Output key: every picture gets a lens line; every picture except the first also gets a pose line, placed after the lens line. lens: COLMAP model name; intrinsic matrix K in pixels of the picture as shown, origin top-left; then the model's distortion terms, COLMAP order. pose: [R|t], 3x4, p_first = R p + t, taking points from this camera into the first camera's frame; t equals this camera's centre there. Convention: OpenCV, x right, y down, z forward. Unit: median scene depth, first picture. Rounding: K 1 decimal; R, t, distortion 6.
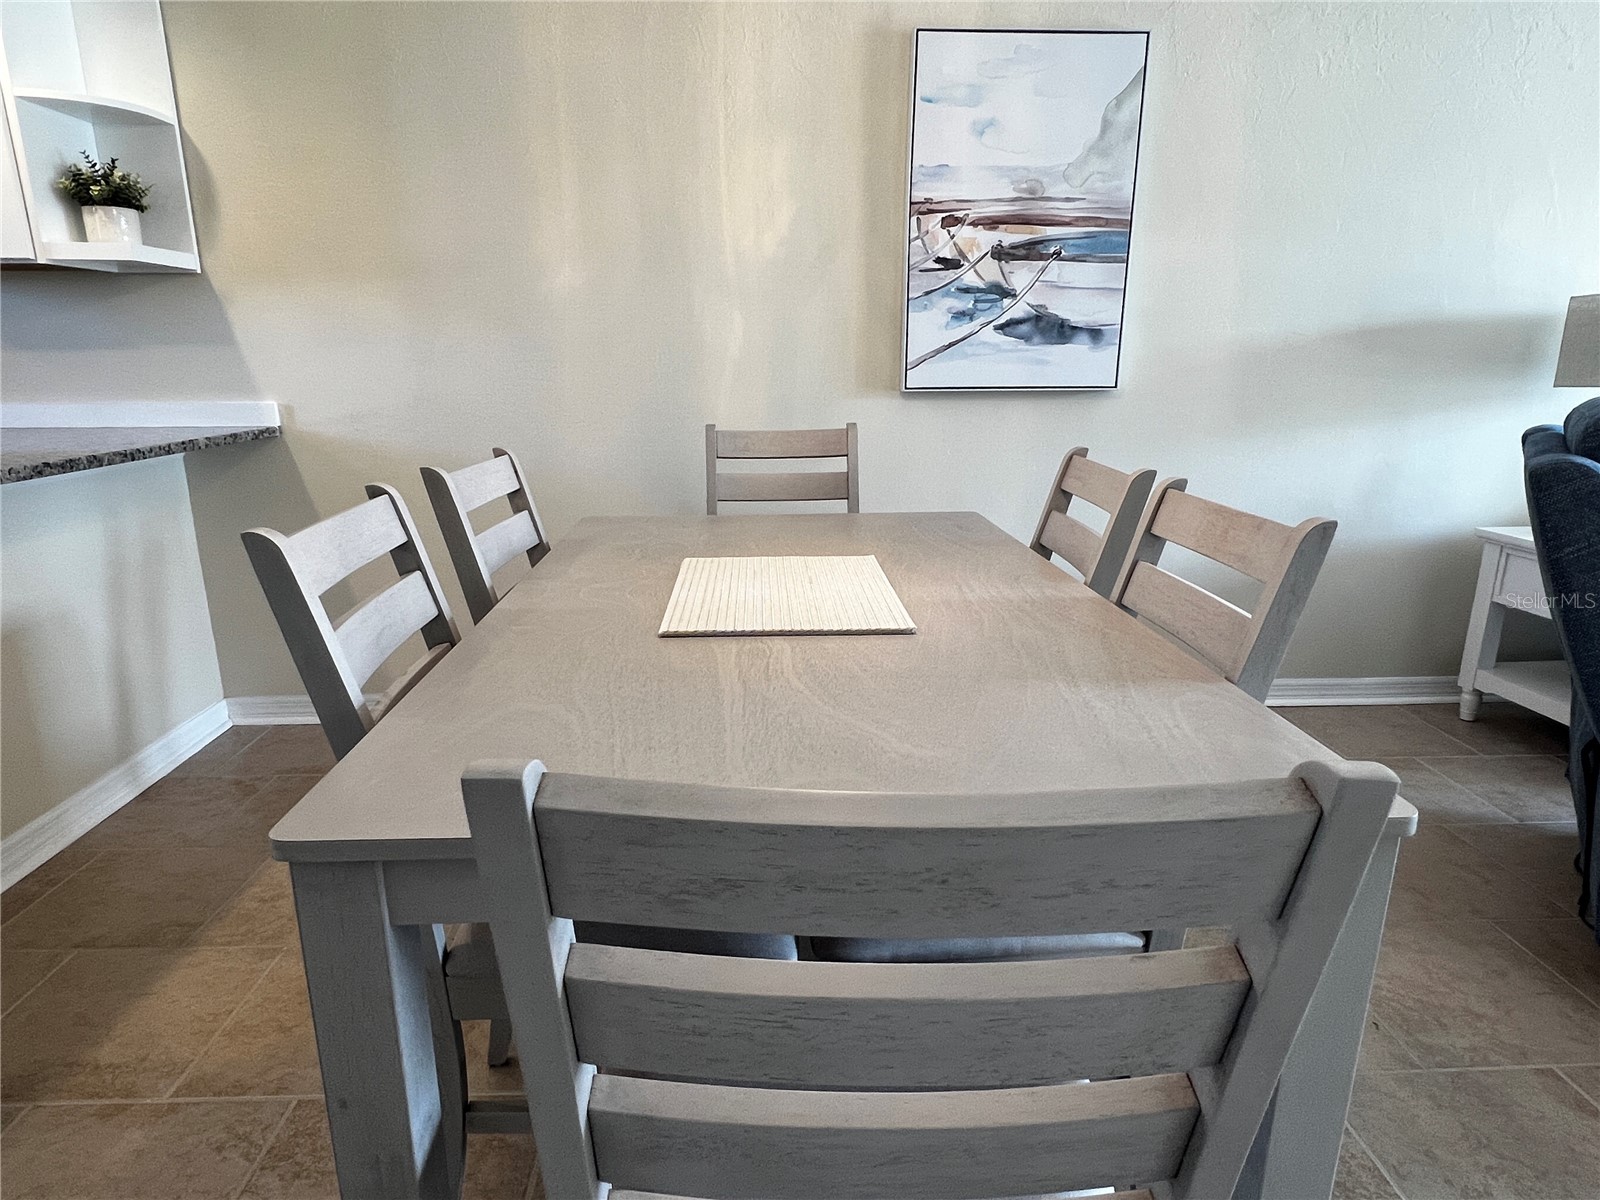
lens RADIAL K [[943.4, 0, 796.1], [0, 943.4, 616.2], [0, 0, 1]] dist [-0.000750, -0.000803]
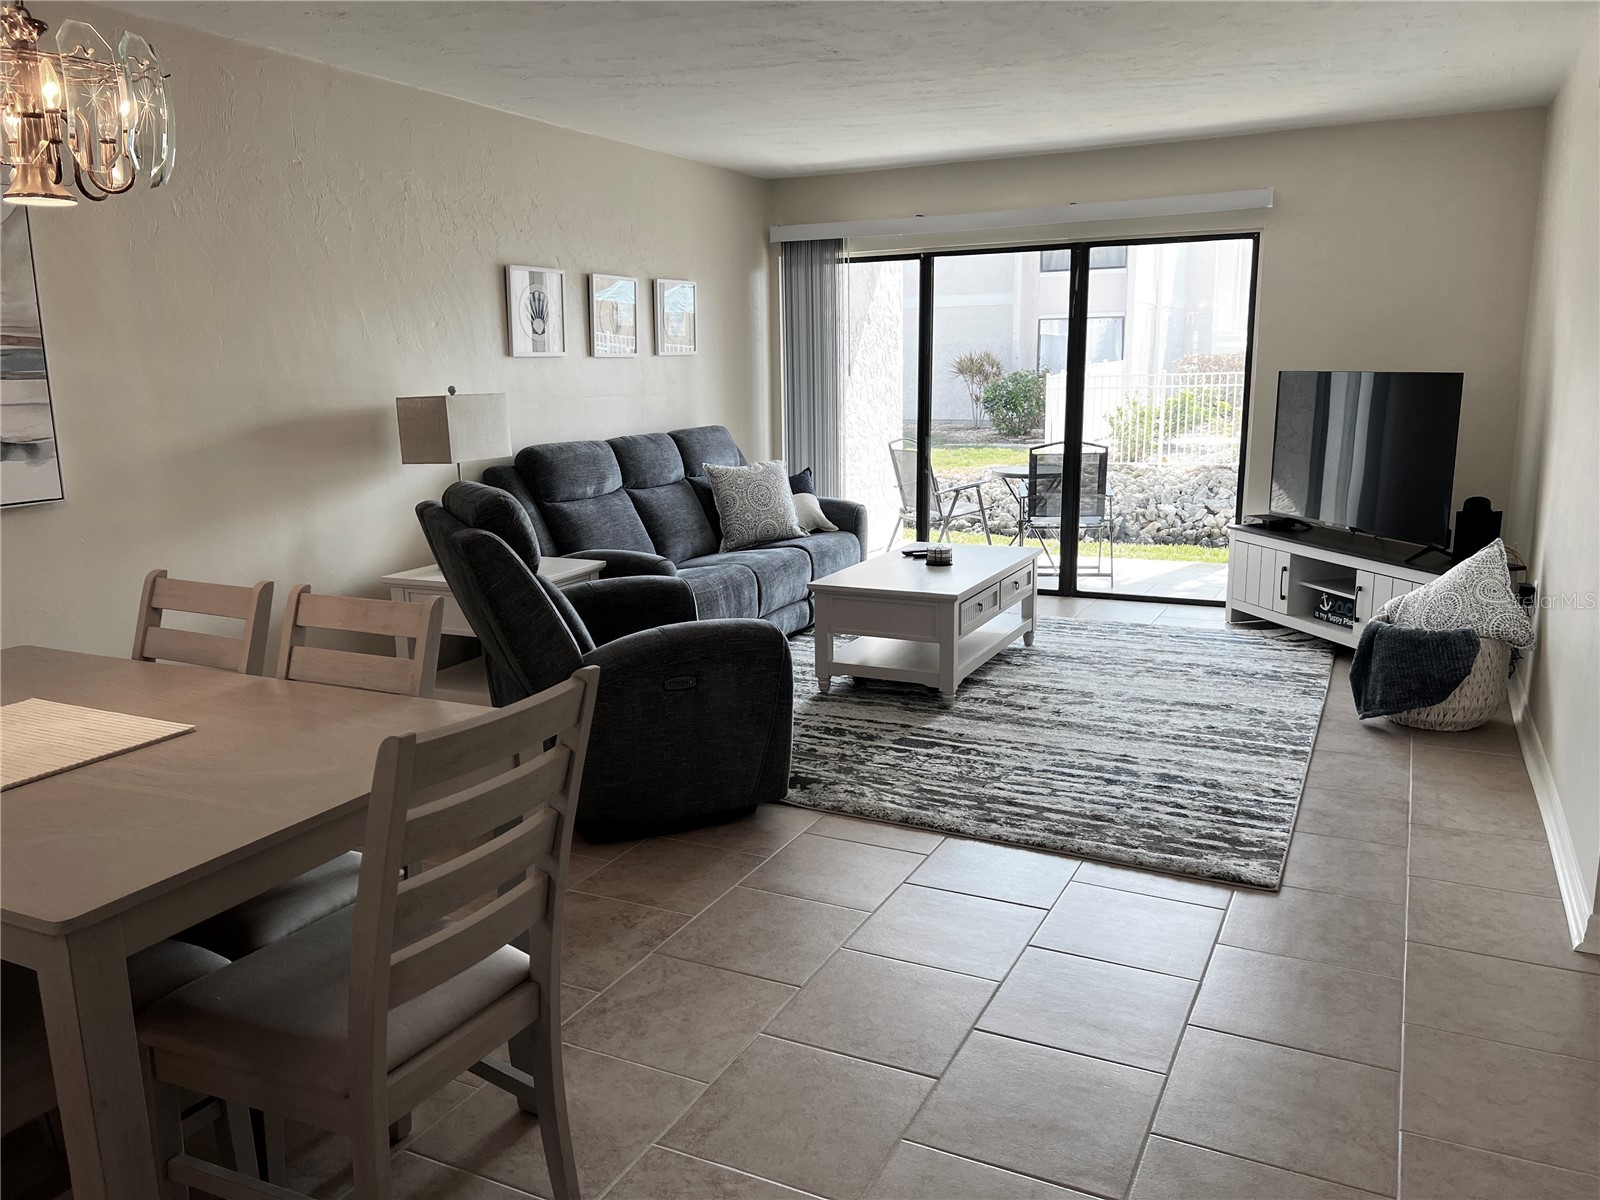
lens RADIAL K [[1213.4, 0, 808.0], [0, 1213.4, 597.4], [0, 0, 1]] dist [0.047700, -0.053572]
pose [[0.476101, -0.175238, 0.861754, -0.443826], [0.247454, 0.967044, 0.059935, -0.025426], [-0.843857, 0.184709, 0.503774, -0.313327]]
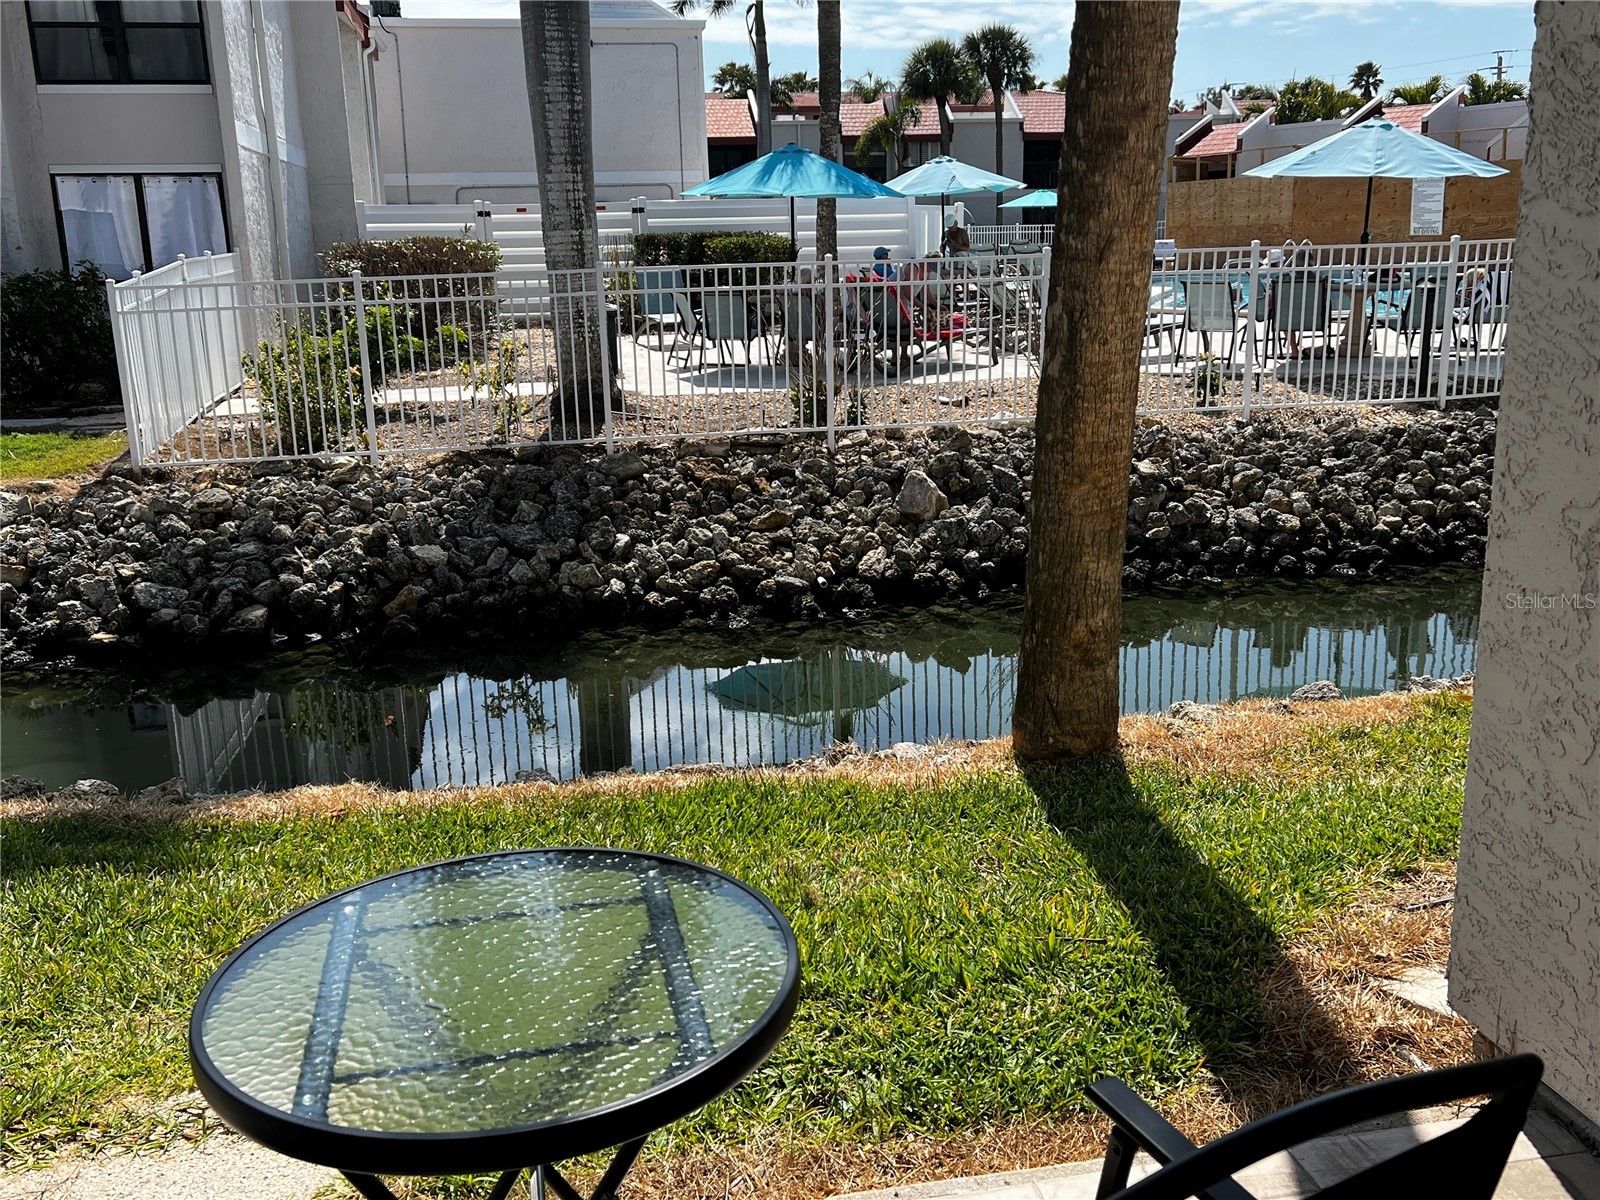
lens RADIAL K [[1487.9, 0, 797.7], [0, 1487.9, 599.0], [0, 0, 1]] dist [0.070460, 0.000000]
pose [[-0.144634, -0.230052, 0.962370, 2.171950], [0.287207, 0.920964, 0.263318, -0.262292], [-0.946886, 0.314485, -0.067131, 0.630136]]
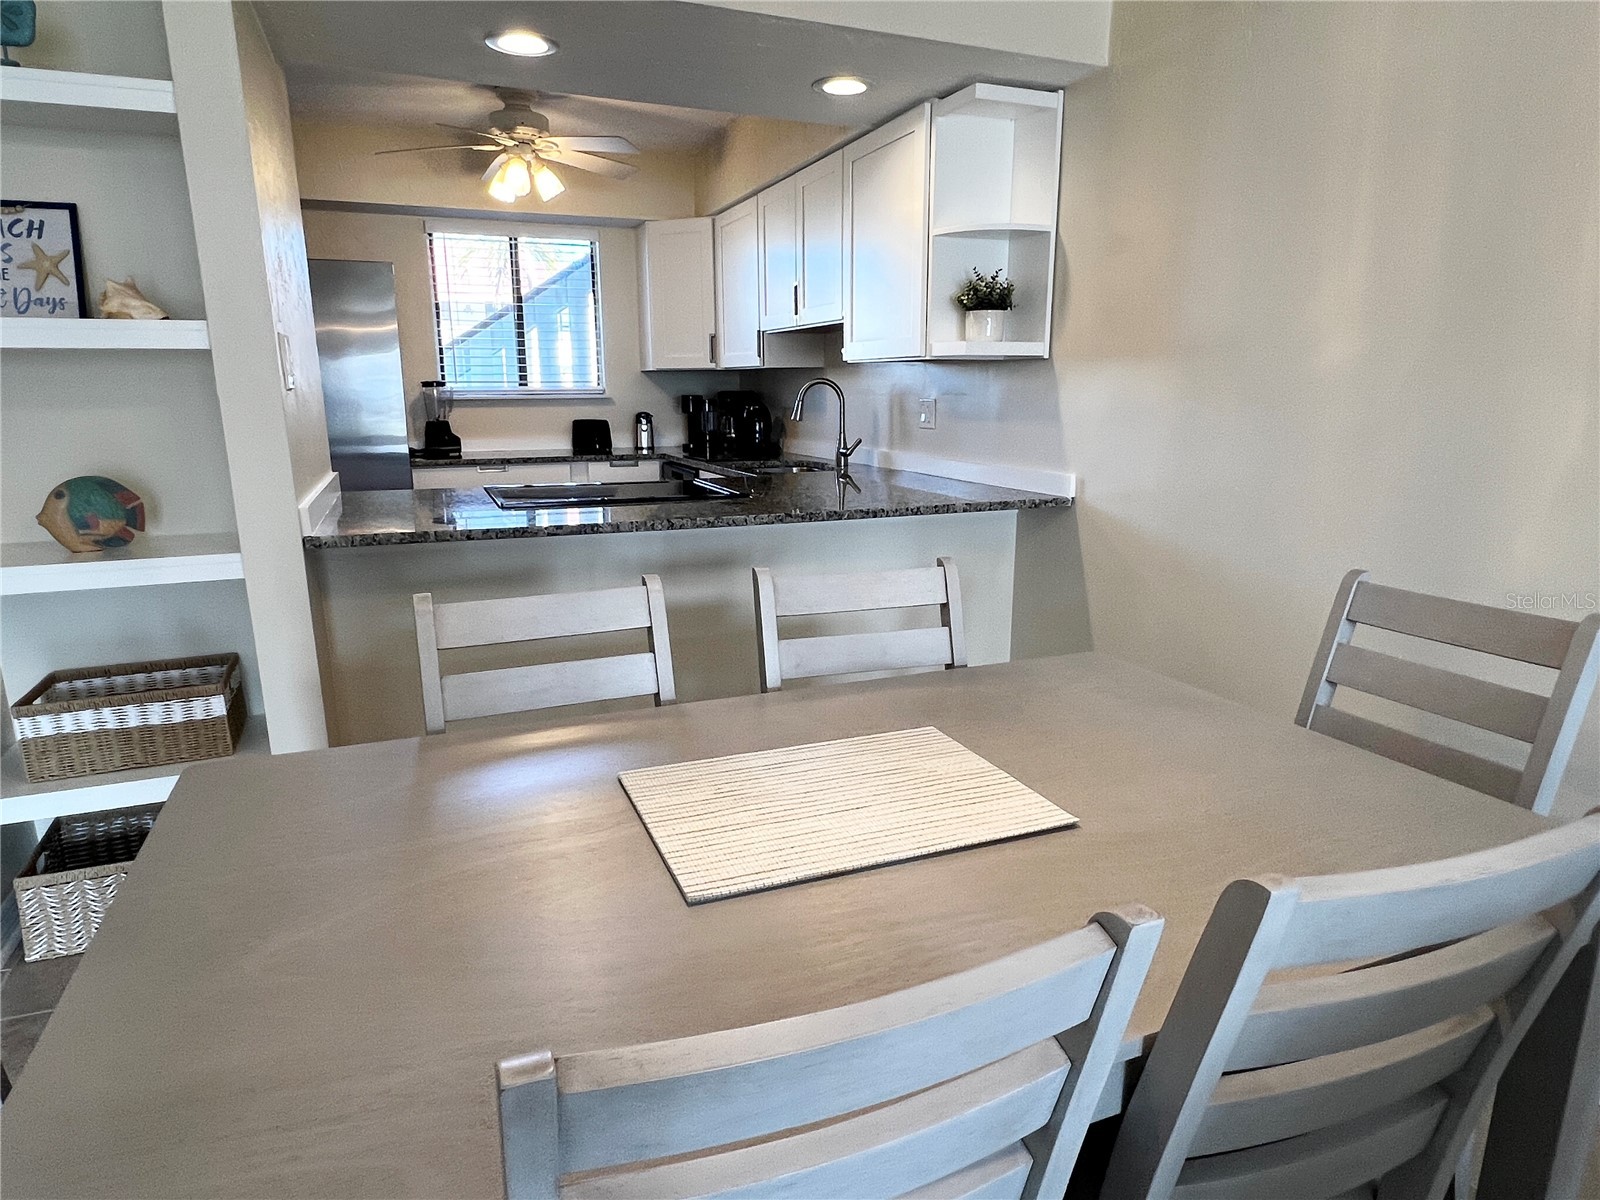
lens RADIAL K [[943.4, 0, 797.0], [0, 943.4, 616.6], [0, 0, 1]] dist [-0.000750, -0.000803]
pose [[0.337742, 0.226030, -0.913696, 0.376143], [-0.250036, 0.957405, 0.144418, -0.157349], [0.907420, 0.179681, 0.379872, 0.355975]]
